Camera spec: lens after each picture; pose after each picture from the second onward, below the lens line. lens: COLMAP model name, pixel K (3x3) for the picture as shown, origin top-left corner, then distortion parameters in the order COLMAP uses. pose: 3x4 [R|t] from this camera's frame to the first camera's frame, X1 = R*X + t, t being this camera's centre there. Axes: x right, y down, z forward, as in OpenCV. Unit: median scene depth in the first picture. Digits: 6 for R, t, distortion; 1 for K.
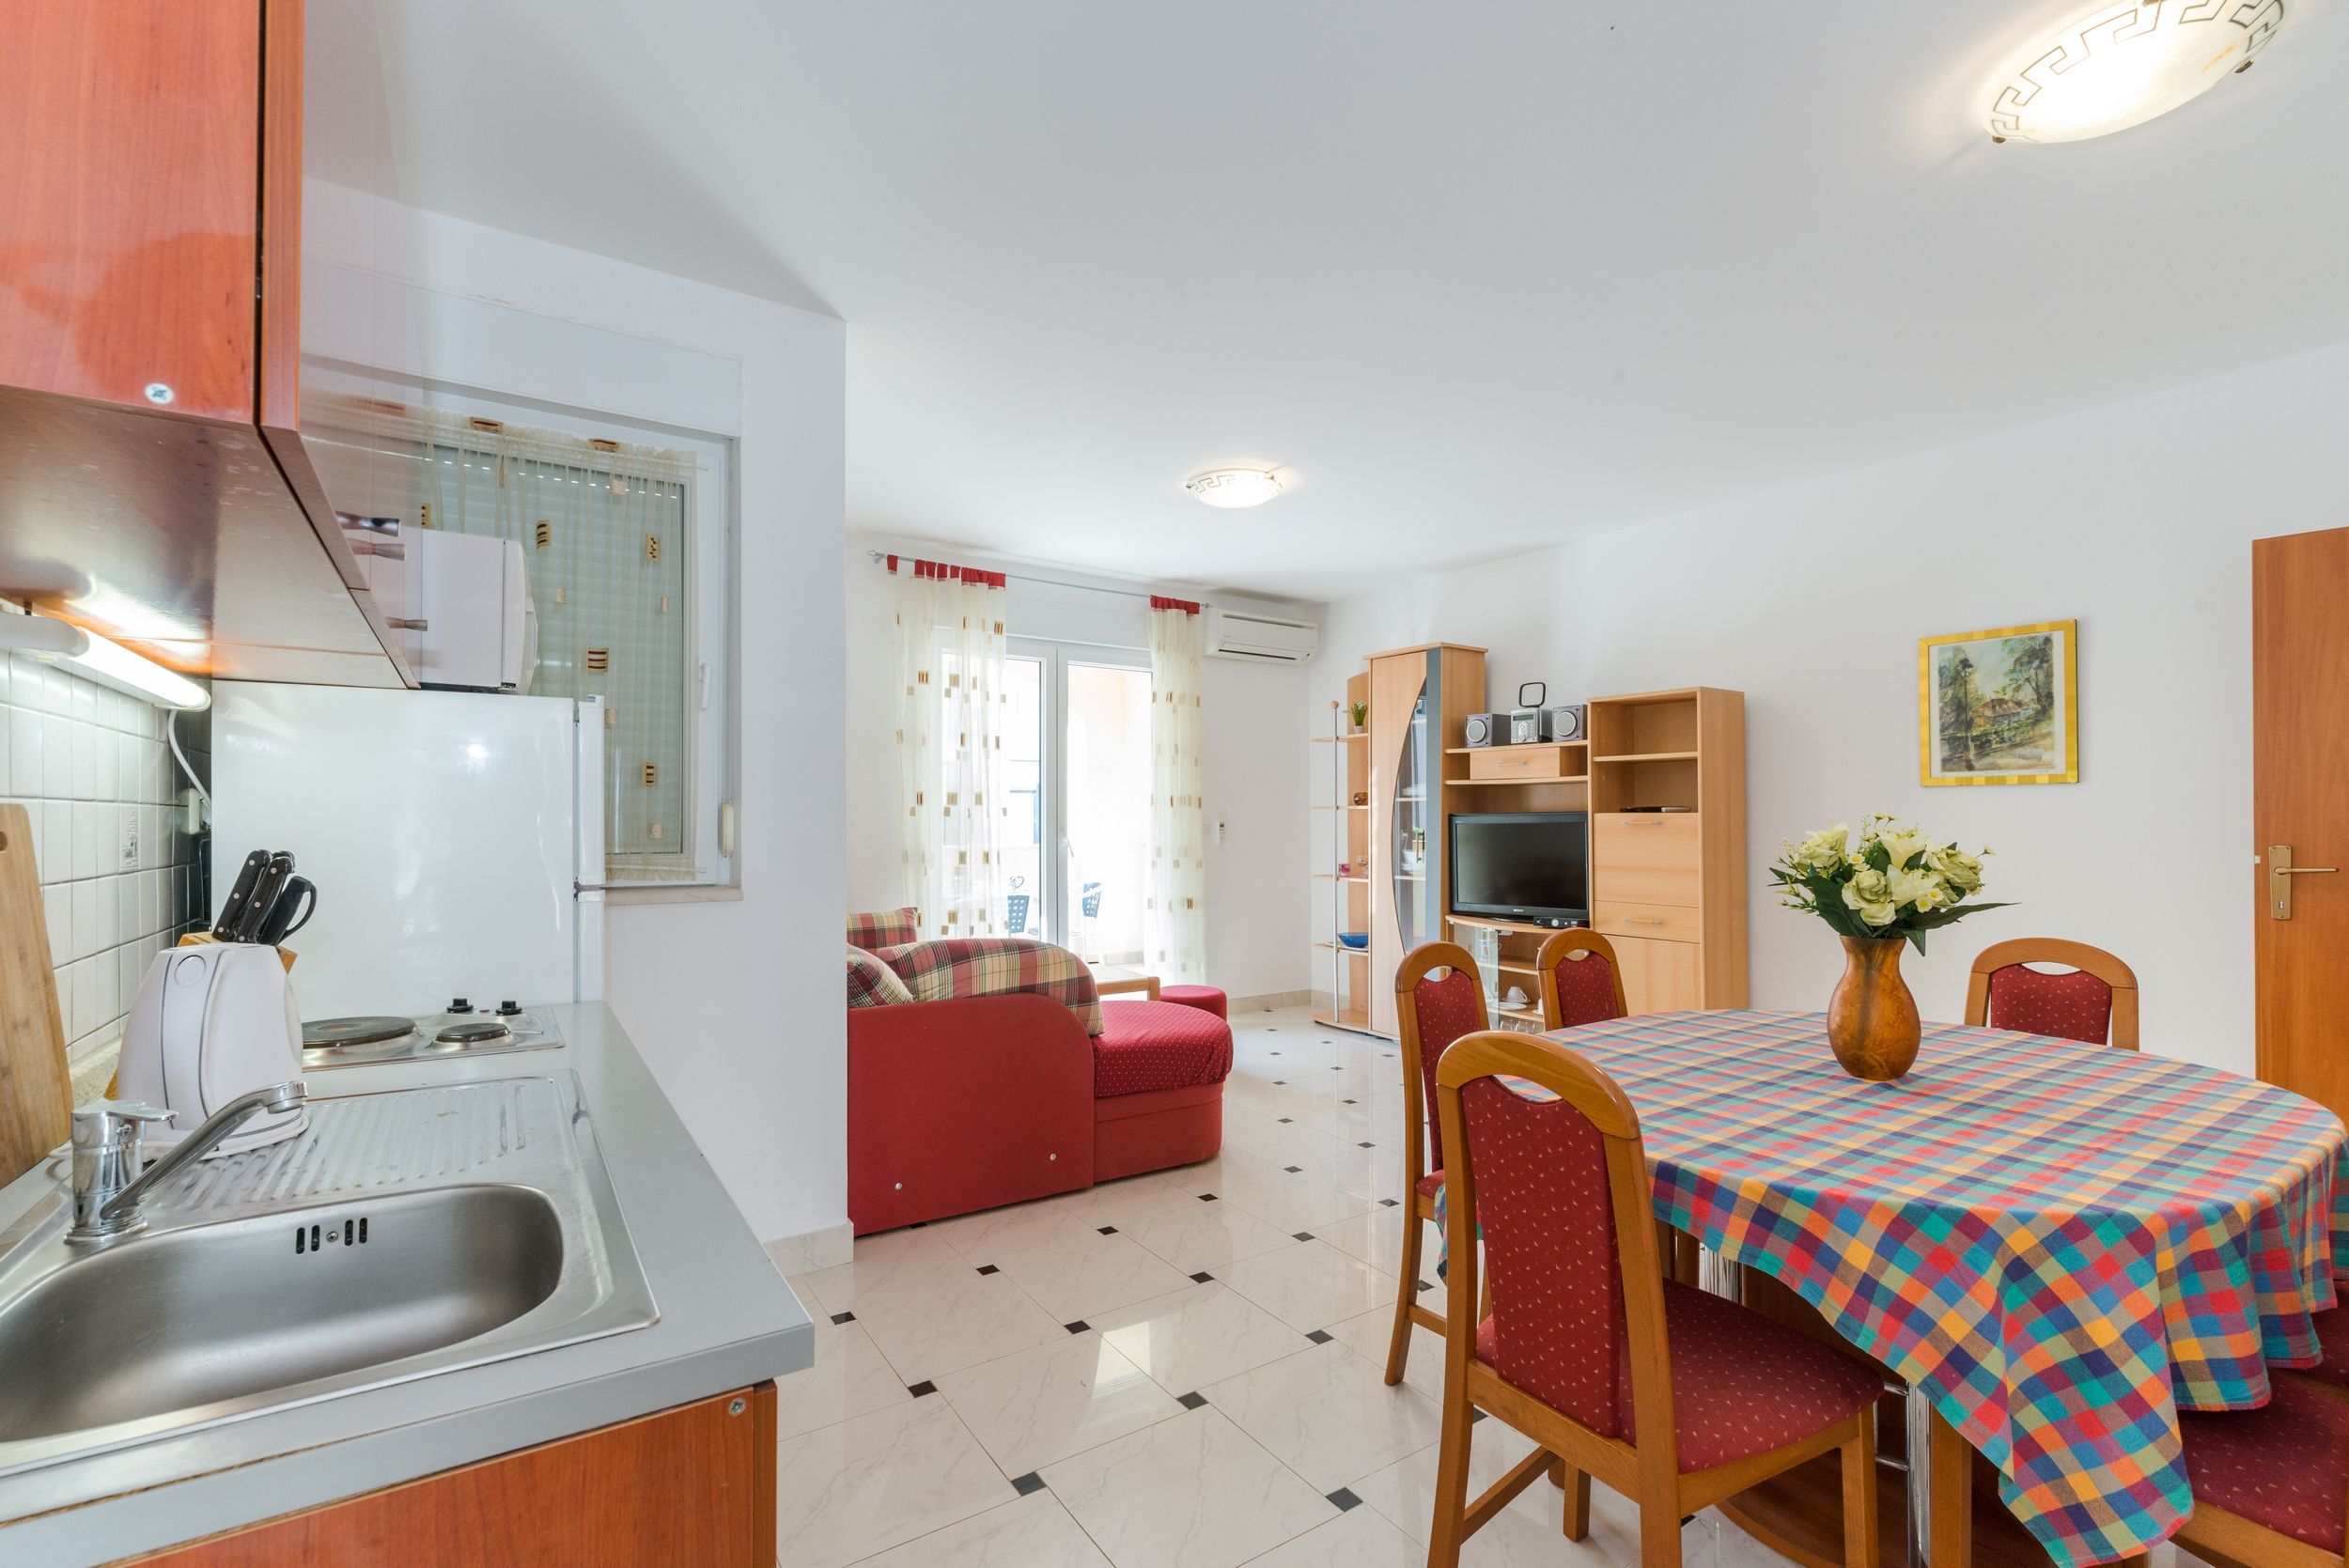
lens RADIAL K [[1017.7, 0, 1168.0], [0, 1017.7, 800.9], [0, 0, 1]] dist [0.004955, -0.002194]
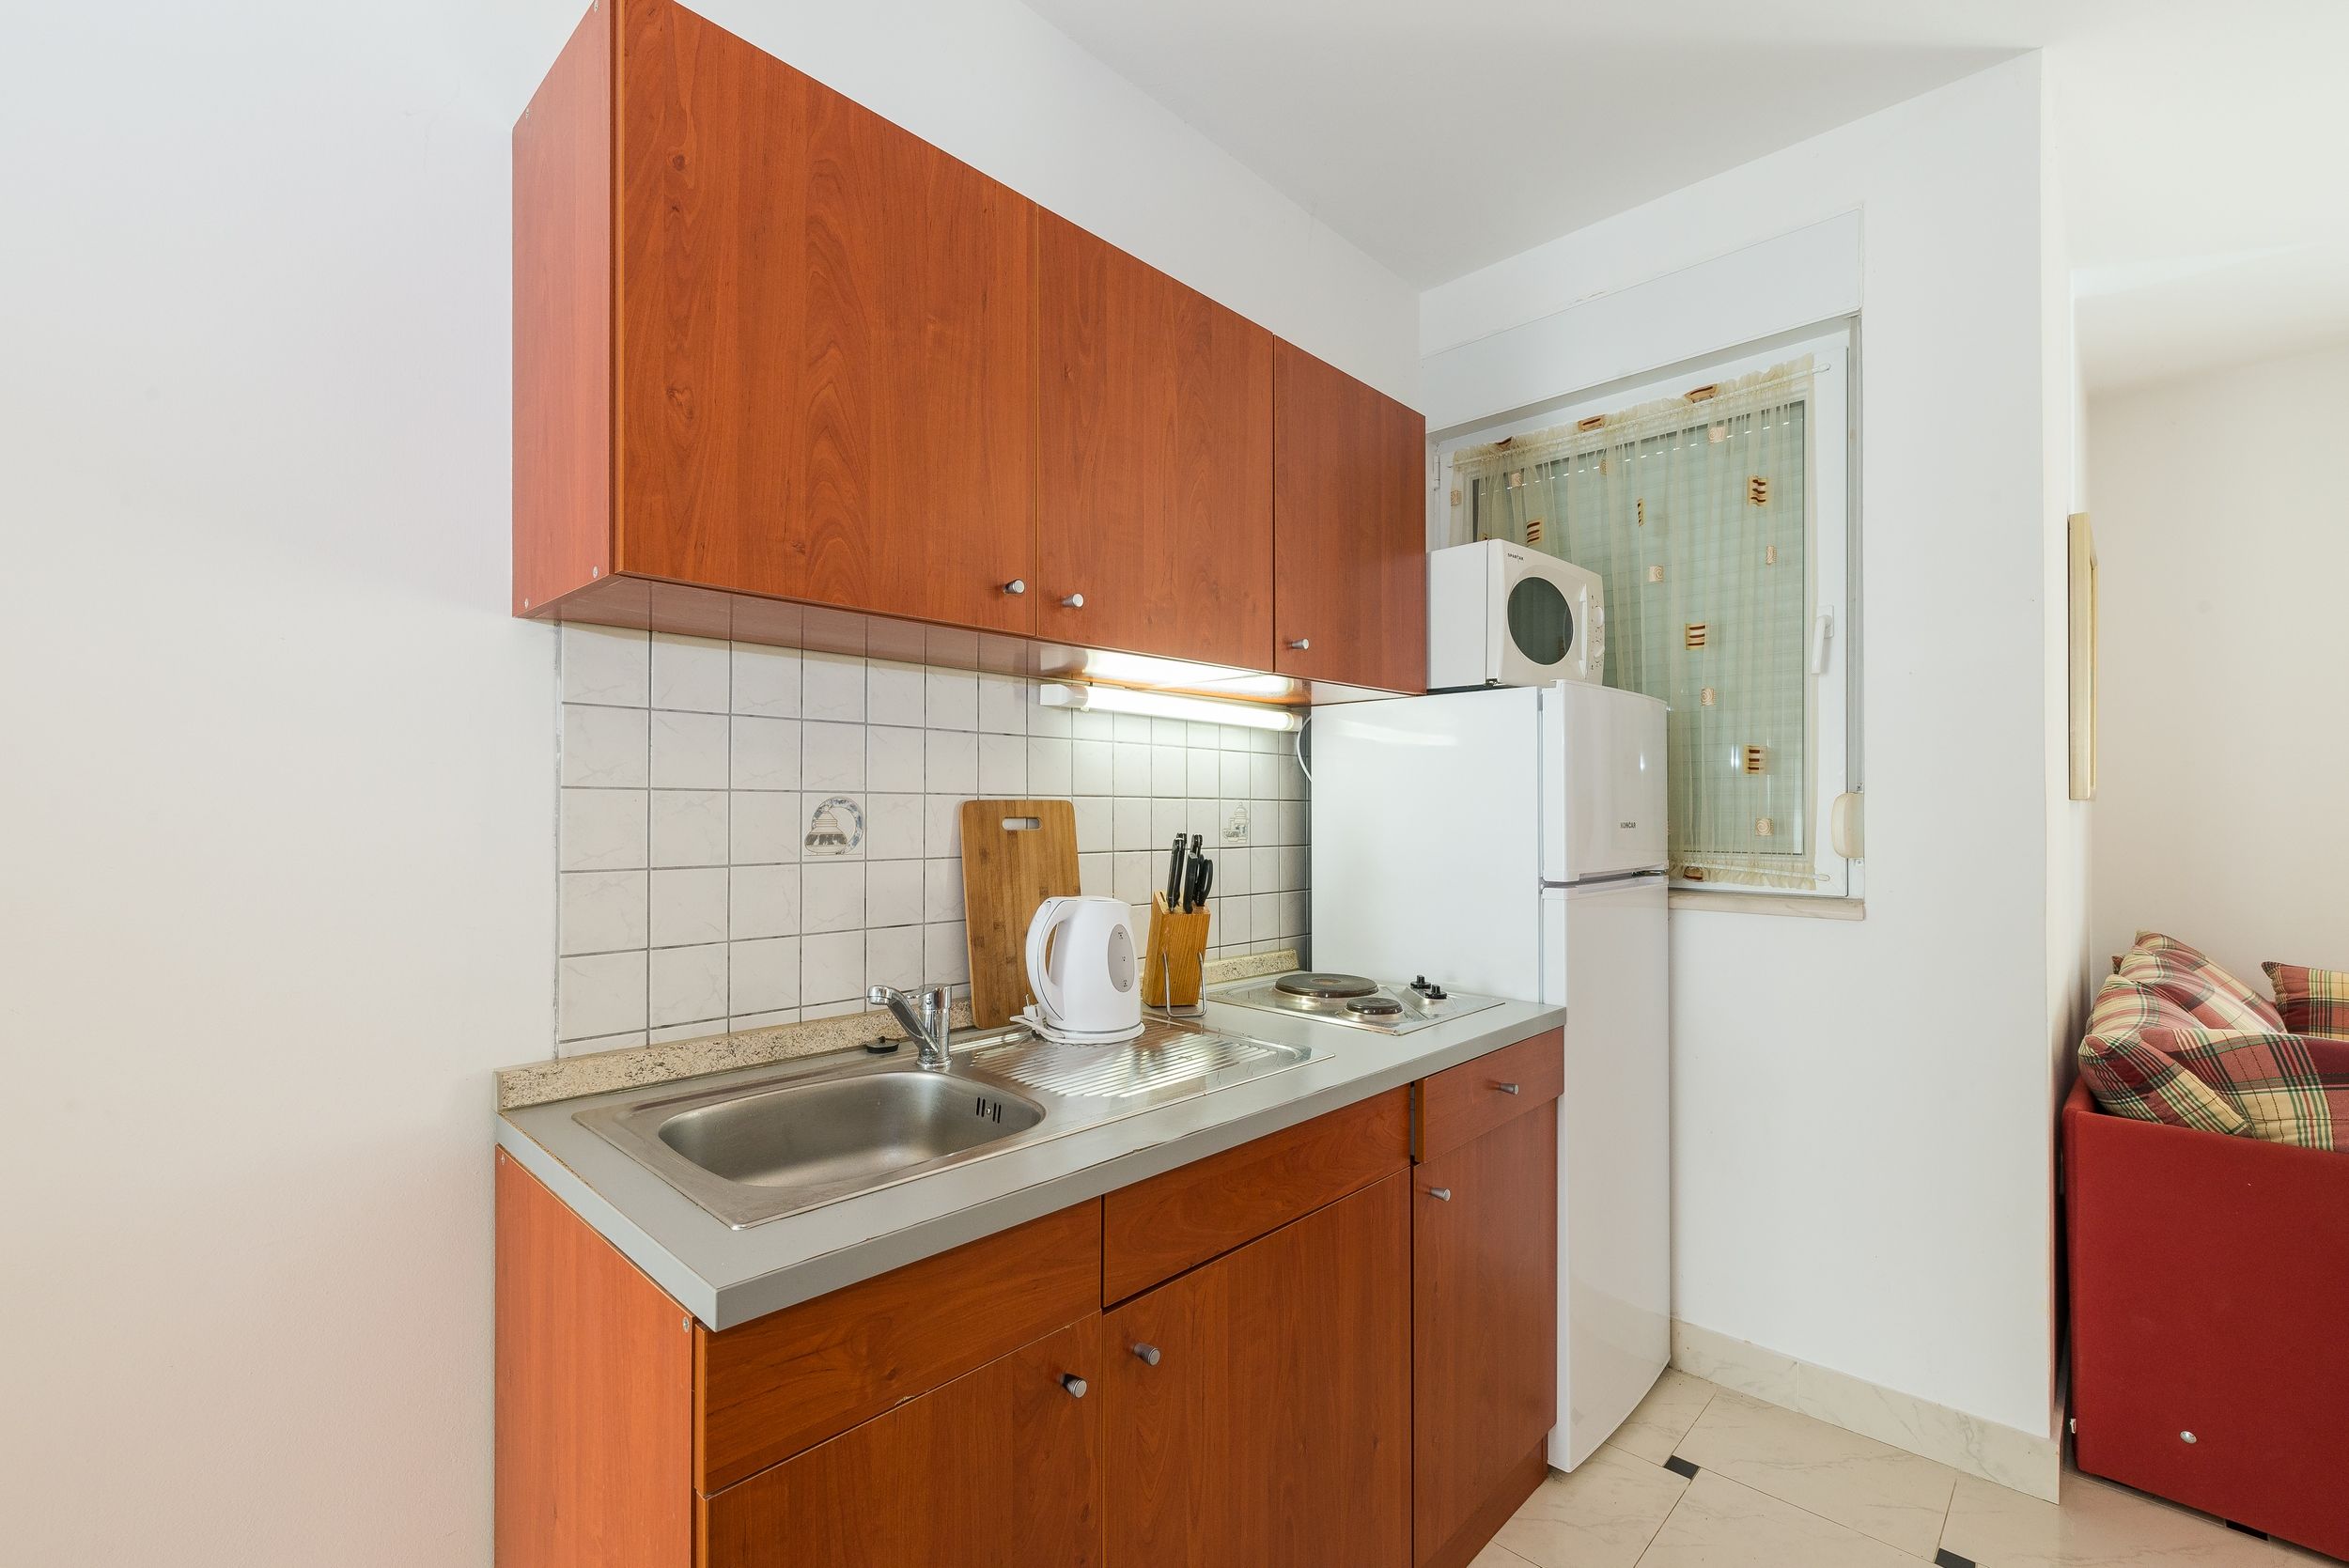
lens RADIAL K [[1017.7, 0, 1188.7], [0, 1017.7, 808.5], [0, 0, 1]] dist [0.004955, -0.002194]
pose [[0.225869, -0.004761, -0.974146, 0.107194], [0.011854, 0.999927, -0.002139, 0.005146], [0.974086, -0.011065, 0.225909, 0.179928]]
